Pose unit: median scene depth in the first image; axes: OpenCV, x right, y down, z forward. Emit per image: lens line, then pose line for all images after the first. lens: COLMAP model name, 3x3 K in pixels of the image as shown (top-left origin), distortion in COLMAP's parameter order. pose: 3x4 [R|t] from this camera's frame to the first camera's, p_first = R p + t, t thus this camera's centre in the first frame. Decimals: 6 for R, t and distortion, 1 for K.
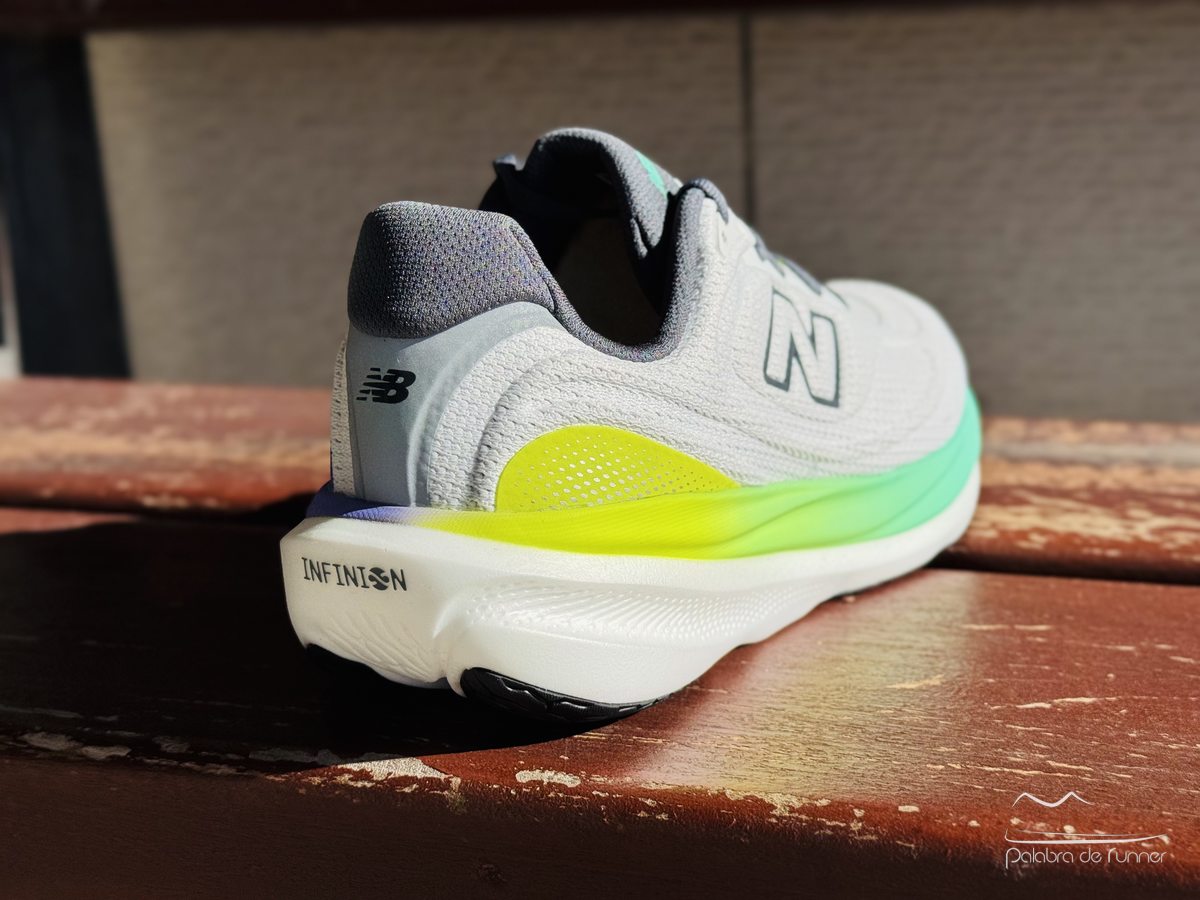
lens RADIAL K [[1671.0, 0, 599.7], [0, 1671.0, 450.1], [0, 0, 1]] dist [-0.043932, 0.000000]
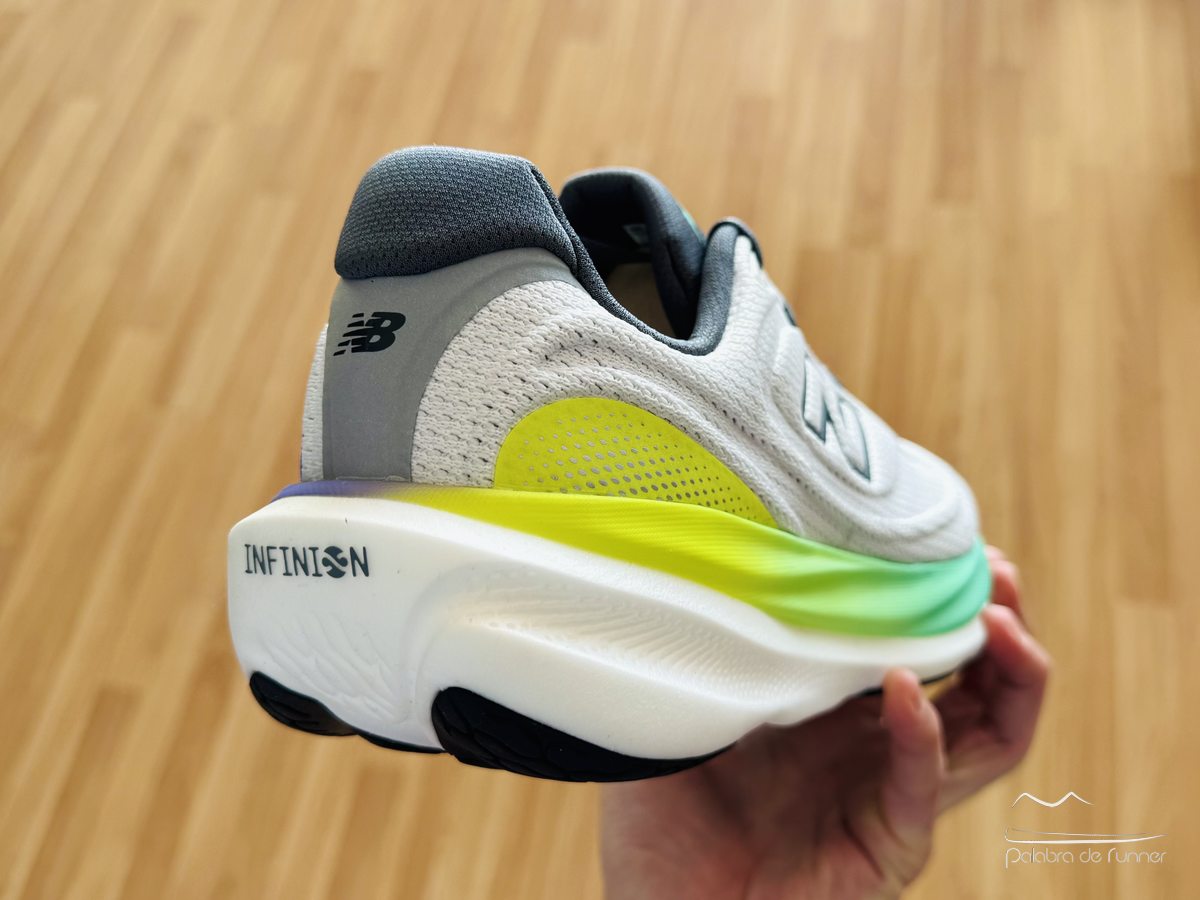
lens RADIAL K [[1102.8, 0, 602.3], [0, 1102.8, 453.9], [0, 0, 1]] dist [0.004641, 0.000000]
pose [[0.999139, 0.041493, 0.000255, -0.011502], [-0.040162, 0.968606, -0.245334, 0.146896], [-0.010426, 0.245113, 0.969439, 0.489852]]
